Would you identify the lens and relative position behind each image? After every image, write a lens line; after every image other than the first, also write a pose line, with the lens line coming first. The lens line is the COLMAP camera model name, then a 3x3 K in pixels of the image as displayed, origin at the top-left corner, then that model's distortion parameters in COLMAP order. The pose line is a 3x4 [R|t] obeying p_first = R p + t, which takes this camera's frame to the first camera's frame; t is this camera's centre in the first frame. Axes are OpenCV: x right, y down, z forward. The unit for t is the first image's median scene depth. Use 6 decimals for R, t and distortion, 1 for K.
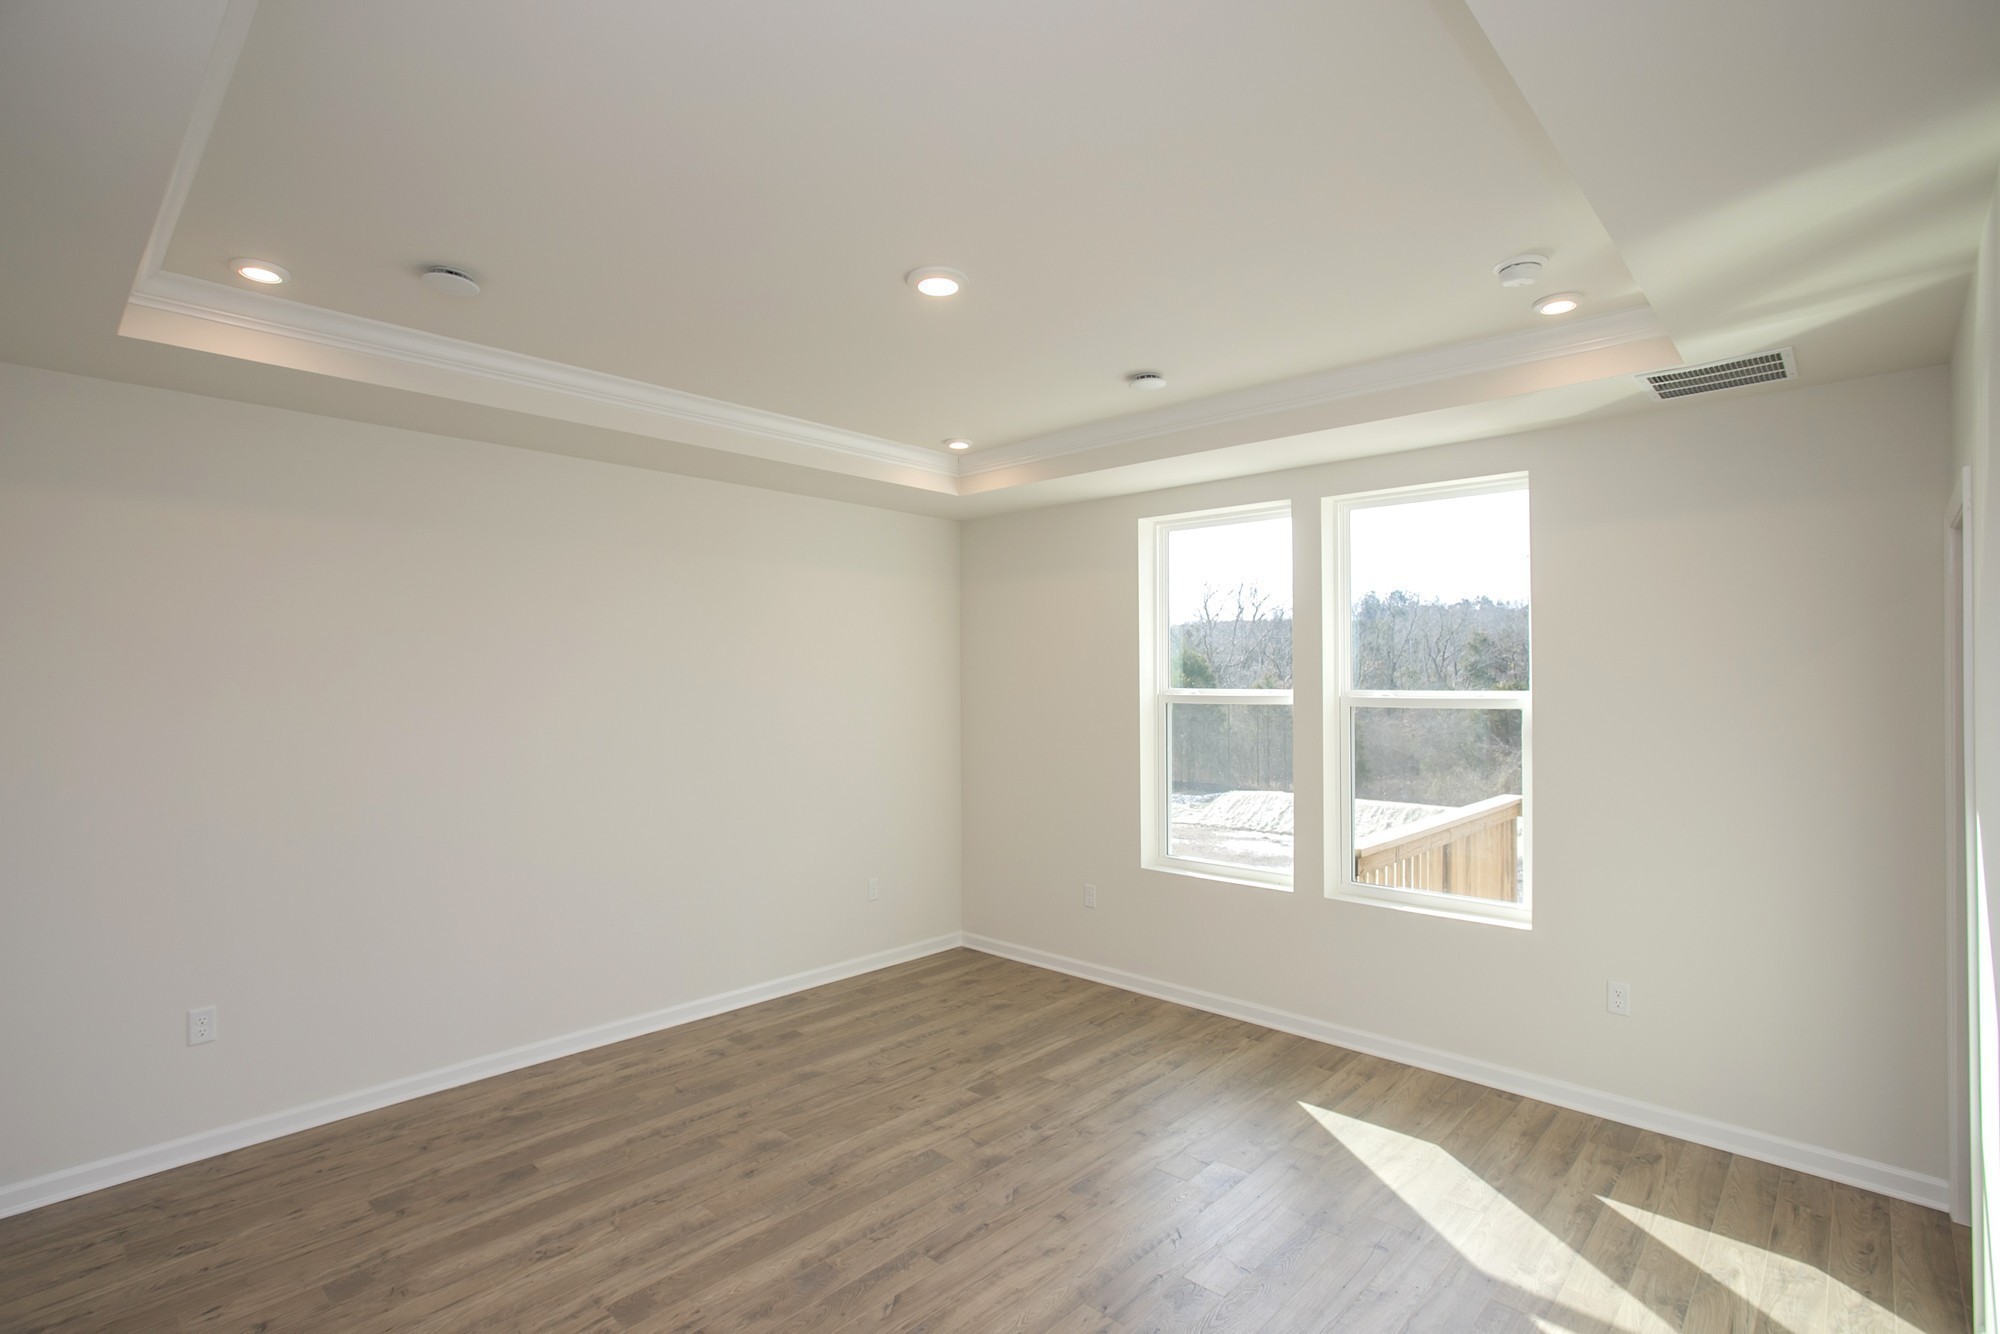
lens RADIAL K [[960.9, 0, 899.5], [0, 960.9, 665.5], [0, 0, 1]] dist [-0.061211, 0.023560]
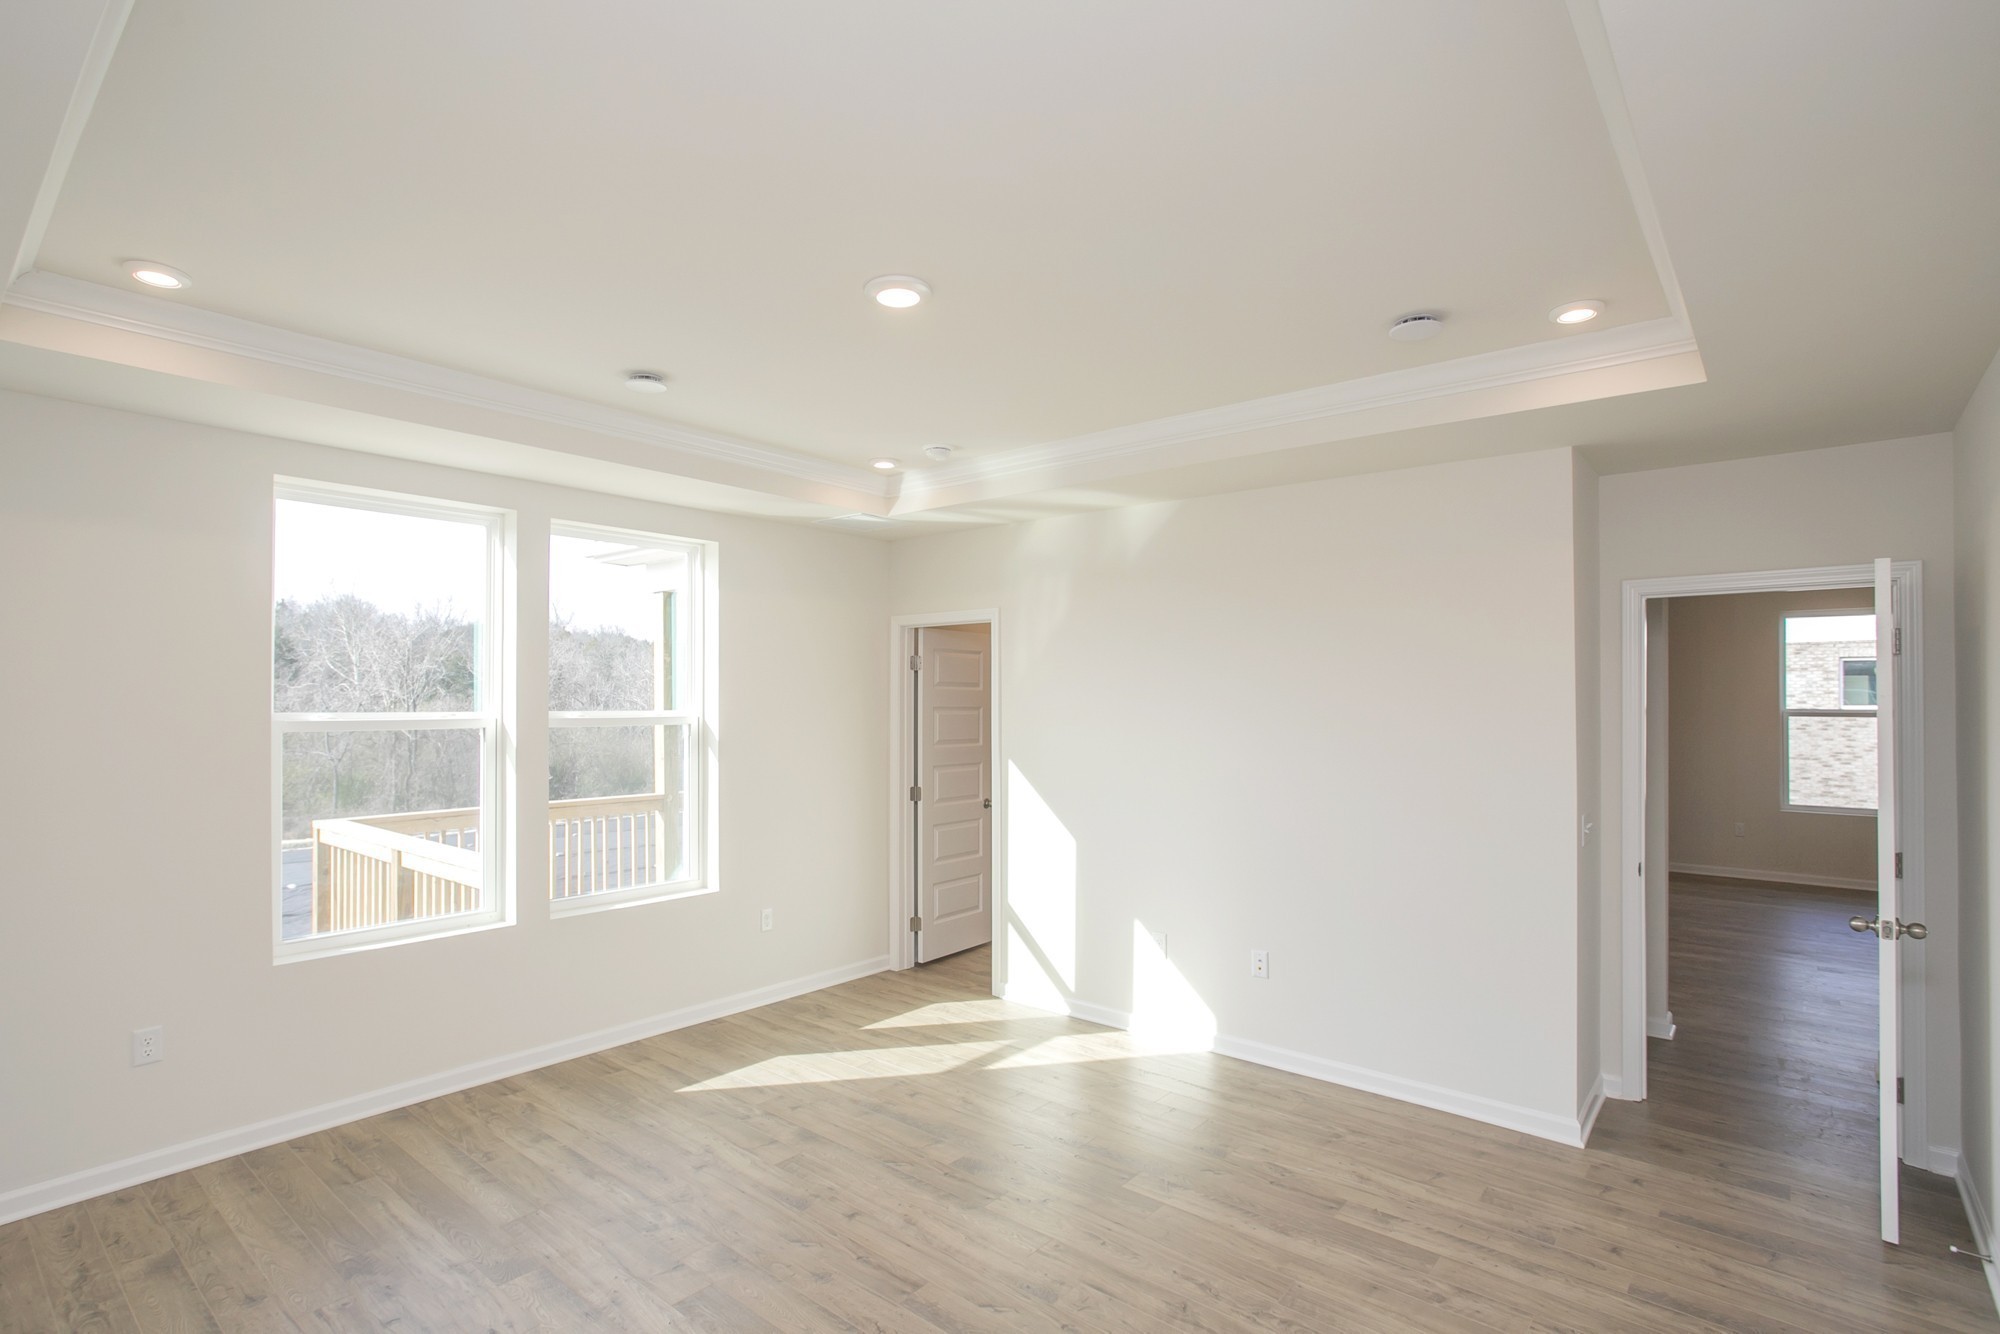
lens RADIAL K [[972.5, 0, 992.1], [0, 972.5, 680.0], [0, 0, 1]] dist [-0.039070, 0.024666]
pose [[-0.107361, 0.016294, 0.994087, -0.683537], [-0.013865, 0.999744, -0.017884, 0.004470], [-0.994123, -0.015703, -0.107107, 0.718626]]
